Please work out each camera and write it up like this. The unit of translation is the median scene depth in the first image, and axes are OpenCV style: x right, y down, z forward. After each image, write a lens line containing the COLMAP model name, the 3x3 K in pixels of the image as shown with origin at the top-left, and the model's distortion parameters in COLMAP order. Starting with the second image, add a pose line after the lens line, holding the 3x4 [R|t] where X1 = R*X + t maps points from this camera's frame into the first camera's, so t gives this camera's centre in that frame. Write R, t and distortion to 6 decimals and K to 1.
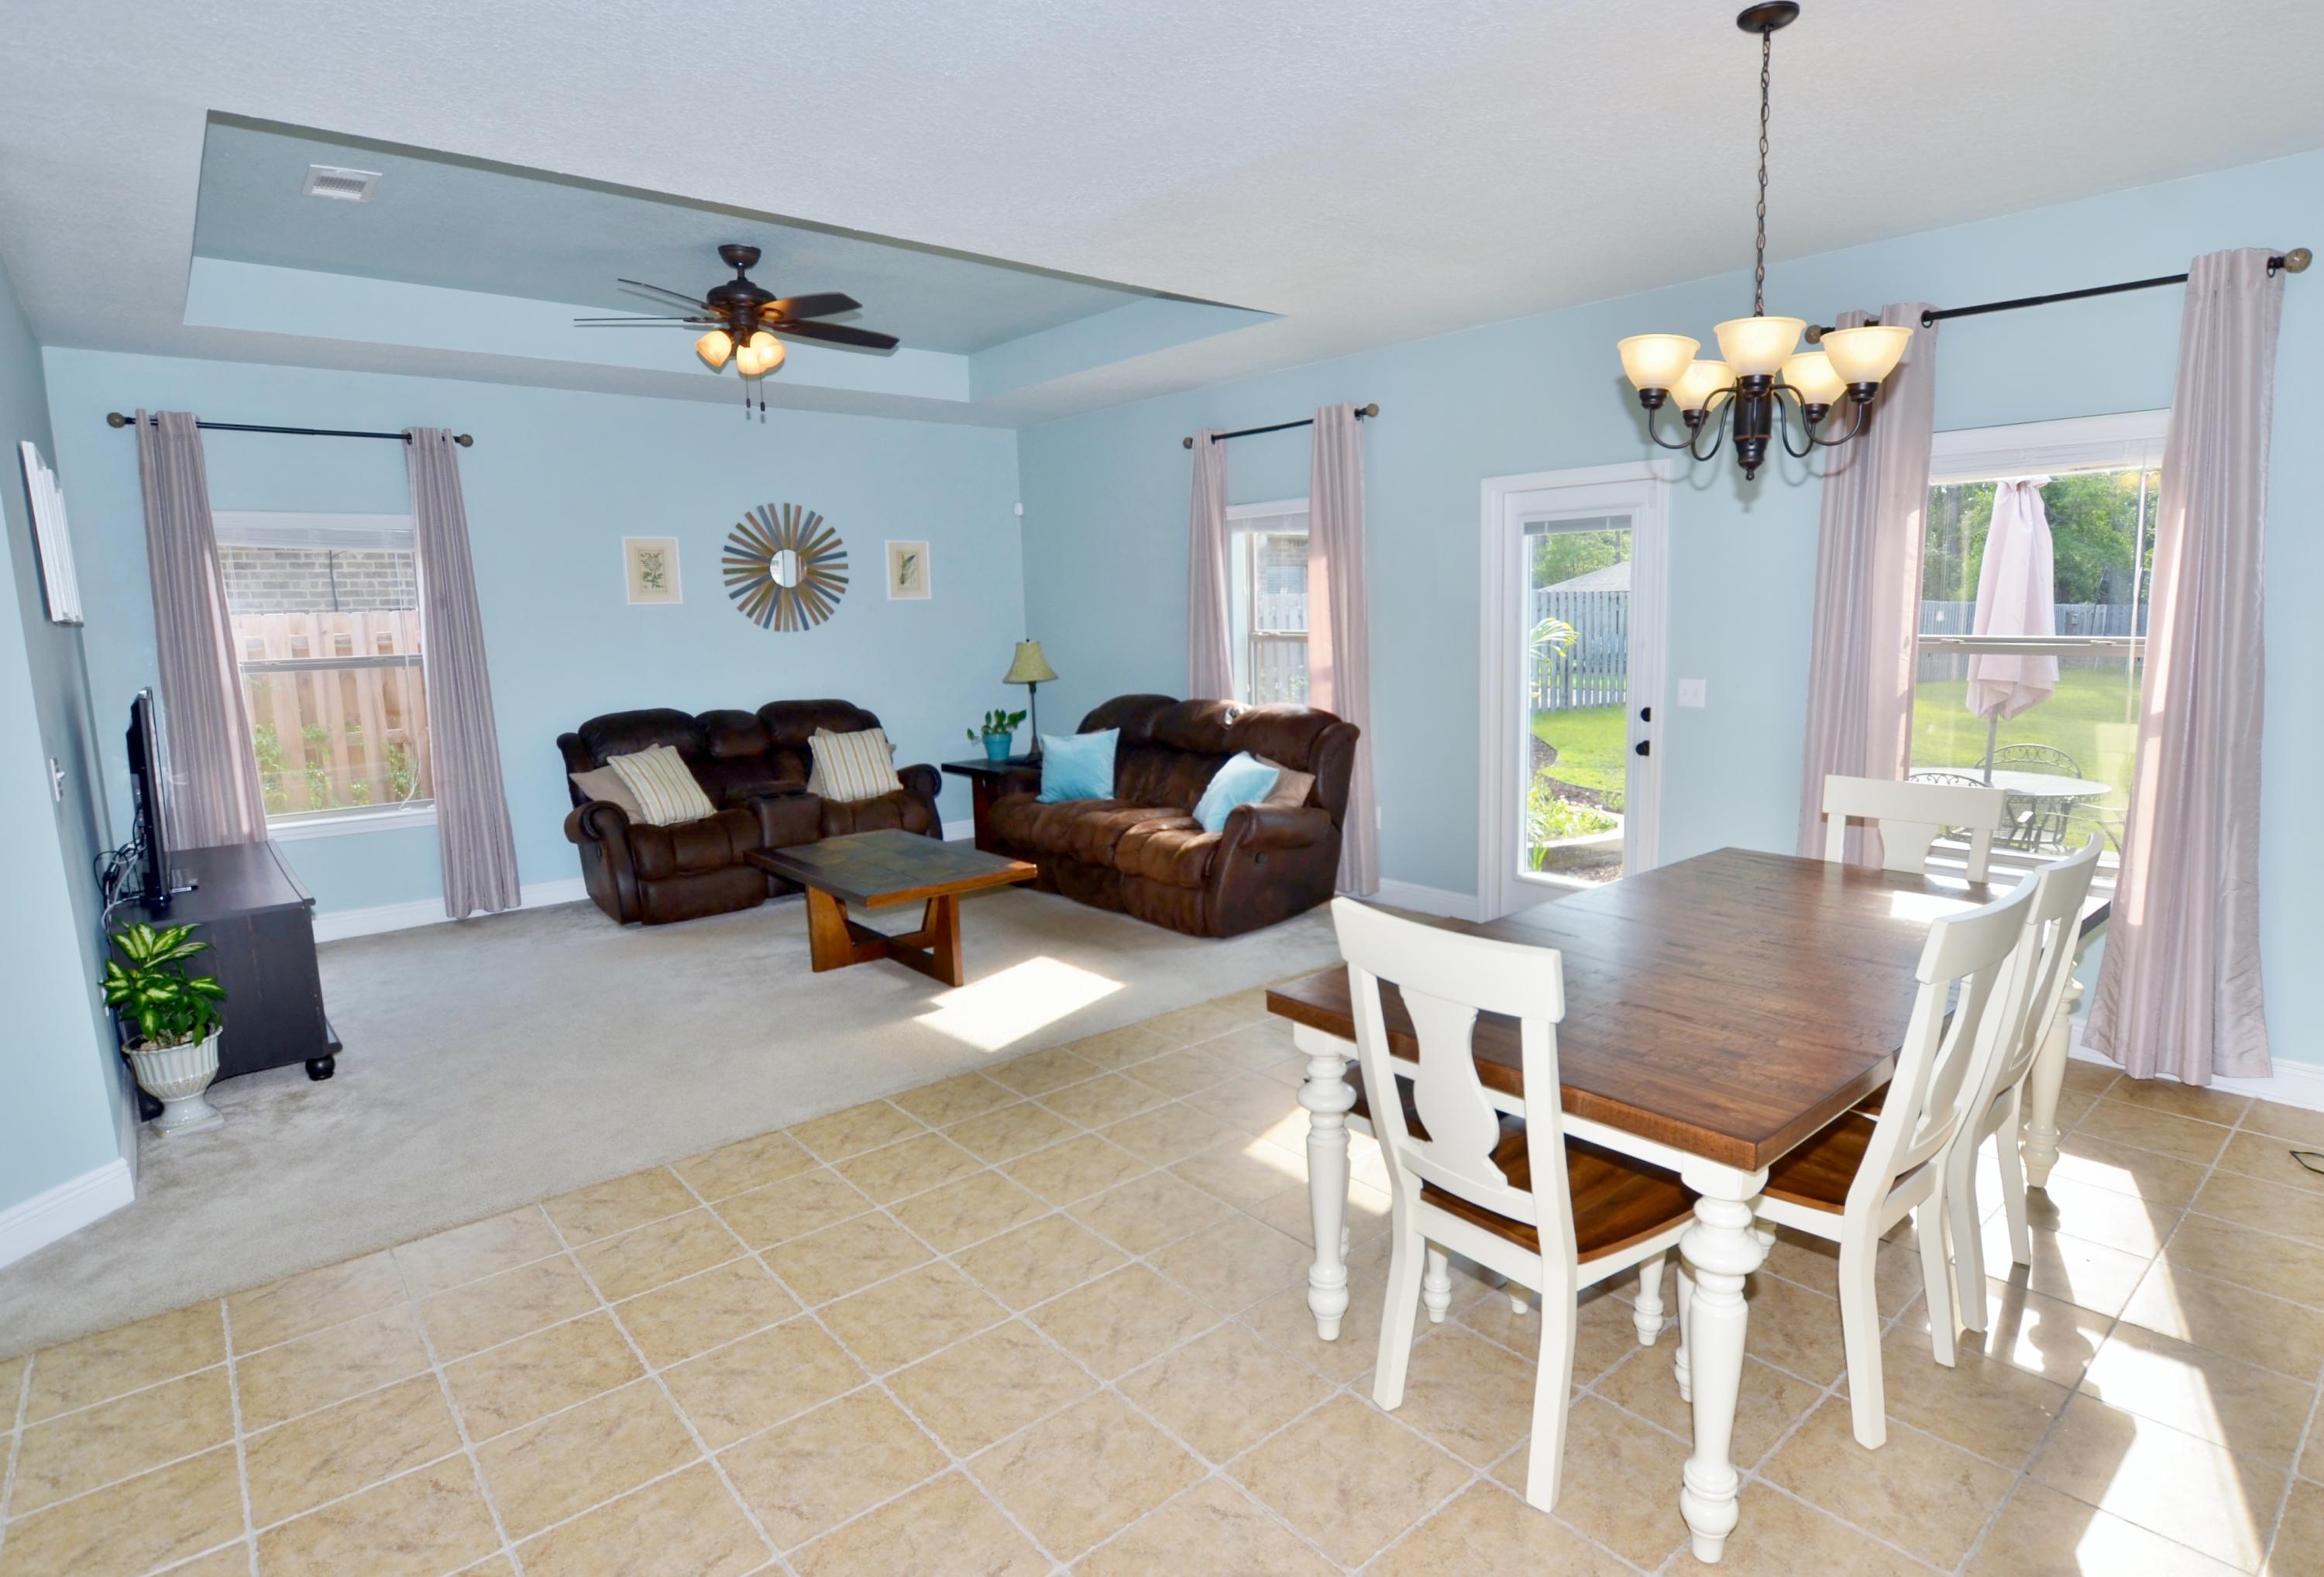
lens RADIAL K [[1201.0, 0, 1162.0], [0, 1201.0, 788.5], [0, 0, 1]] dist [-0.000316, 0.000204]
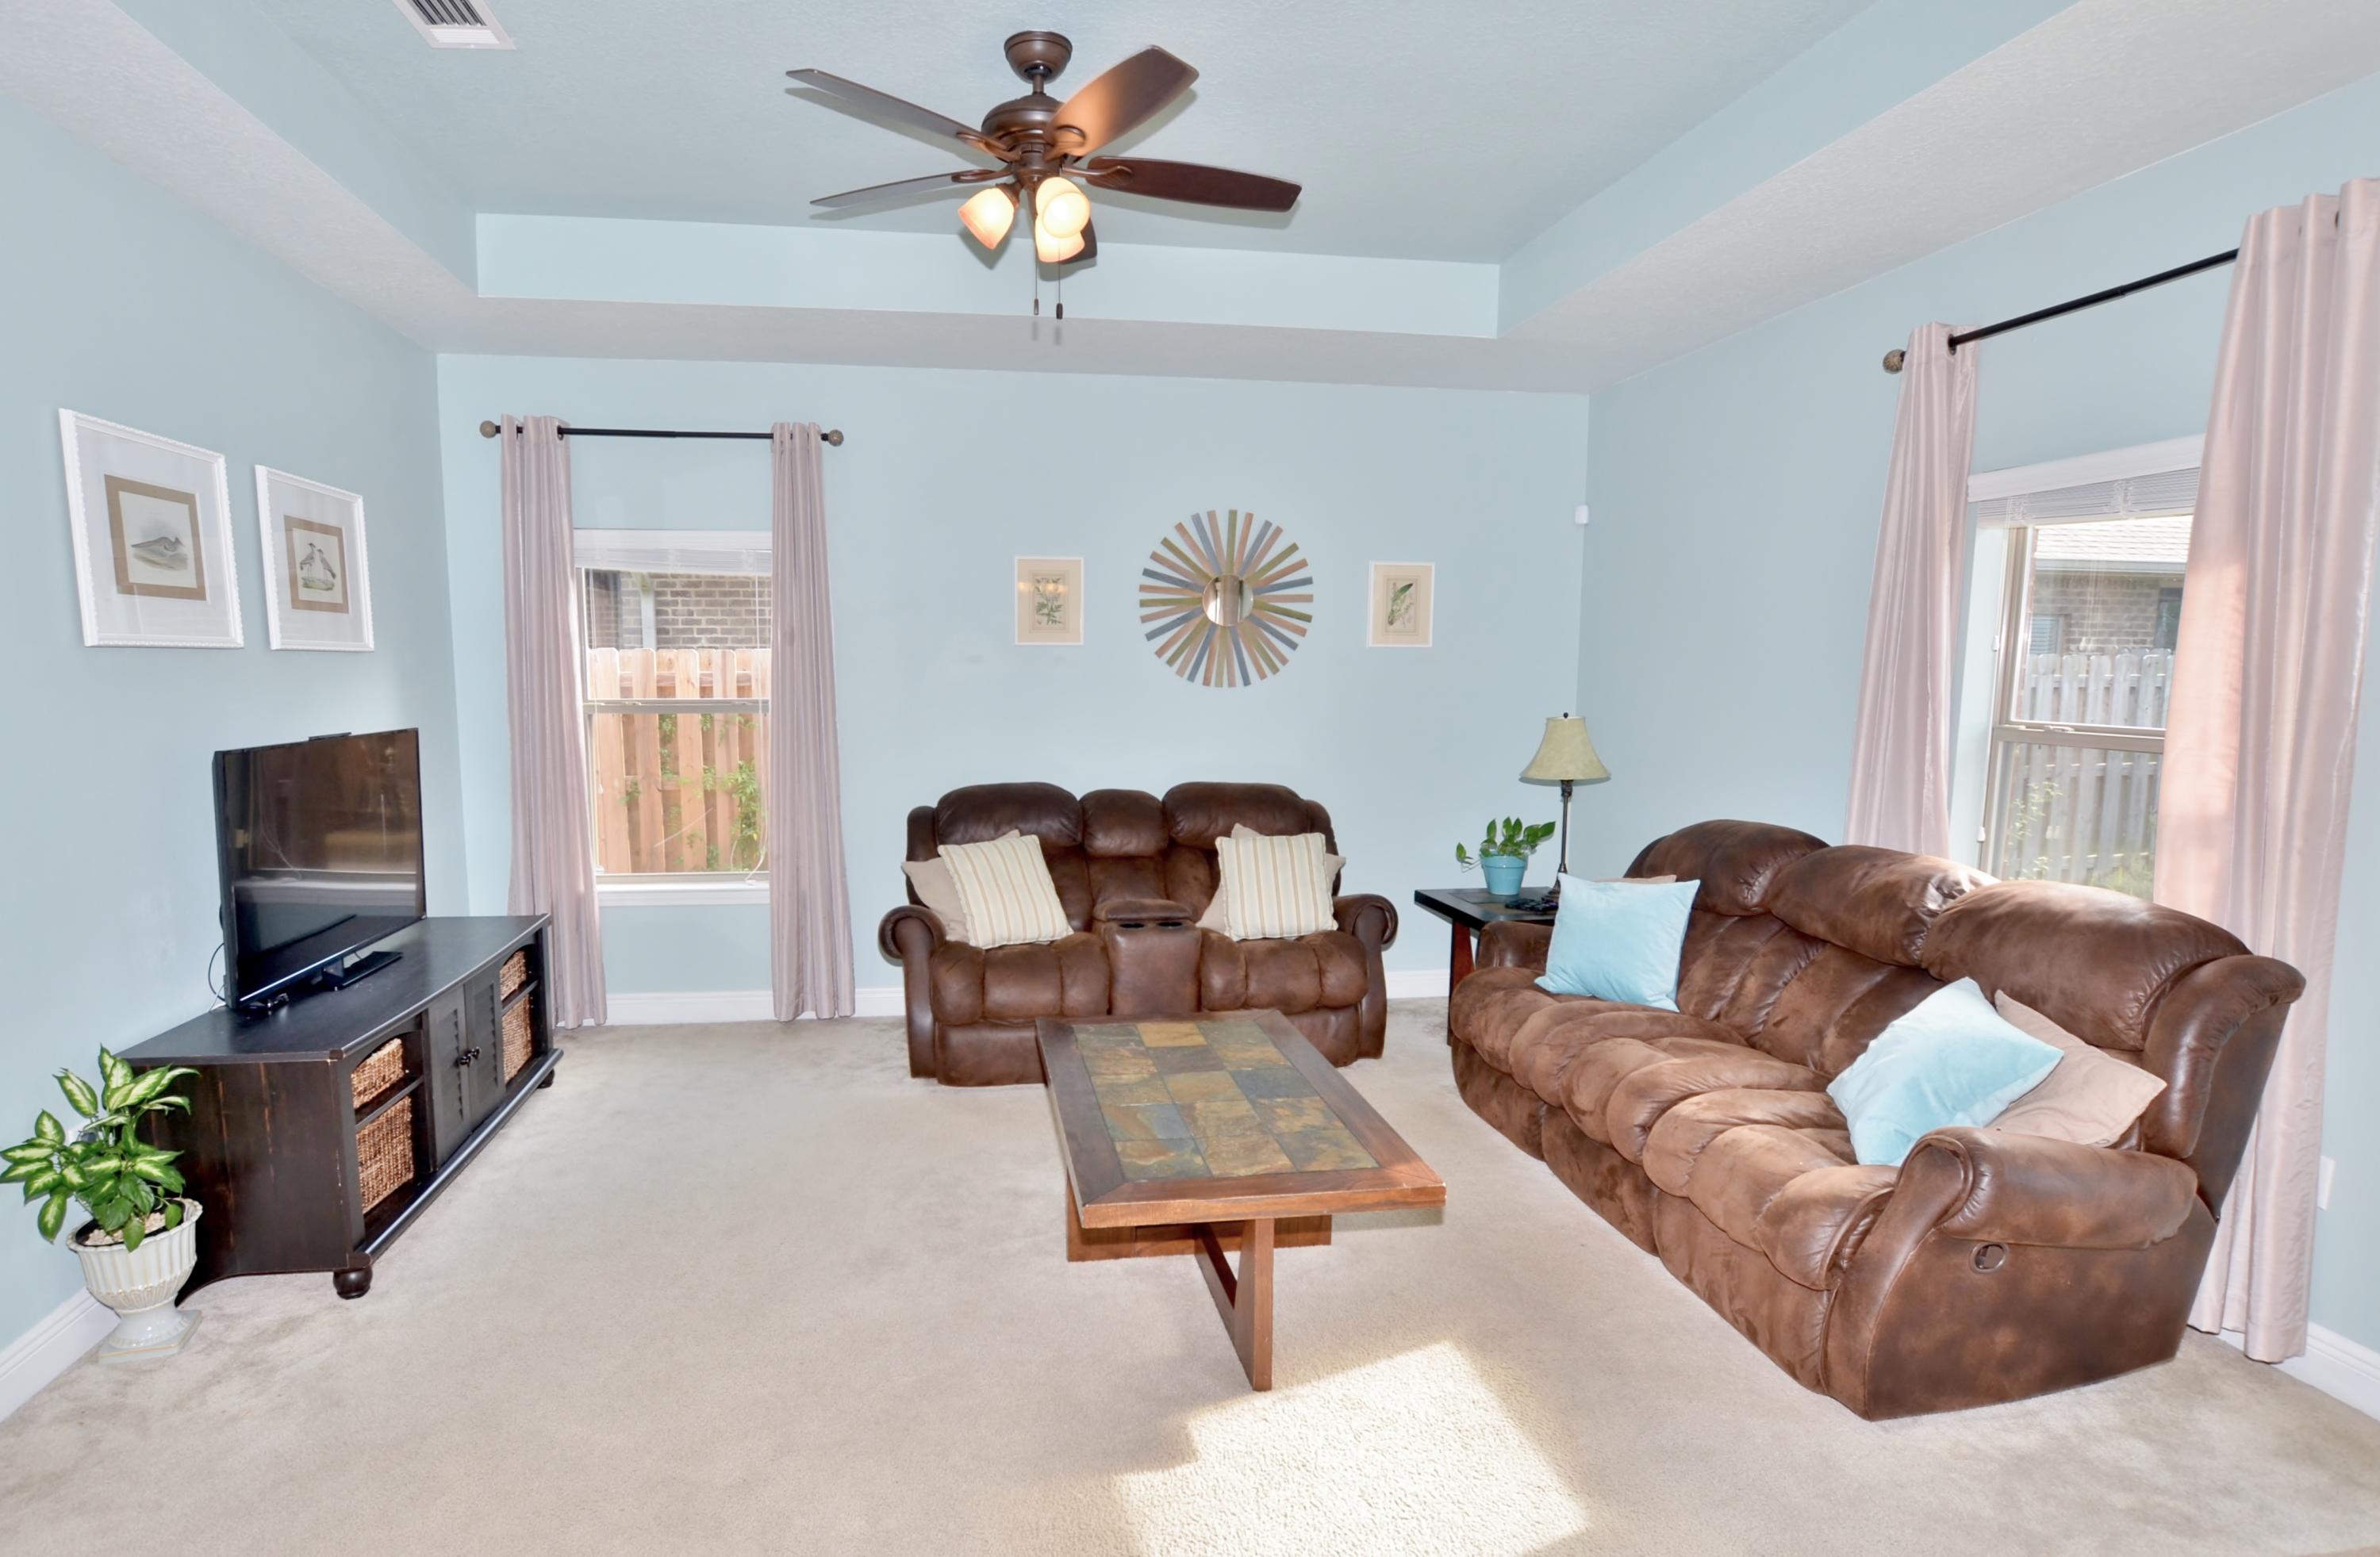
lens RADIAL K [[1175.9, 0, 1133.5], [0, 1175.9, 813.2], [0, 0, 1]] dist [-0.017056, 0.000092]
pose [[0.857111, 0.091644, -0.506914, 0.012877], [-0.101238, 0.994824, 0.008674, -0.062533], [0.505085, 0.043884, 0.861953, 0.410531]]
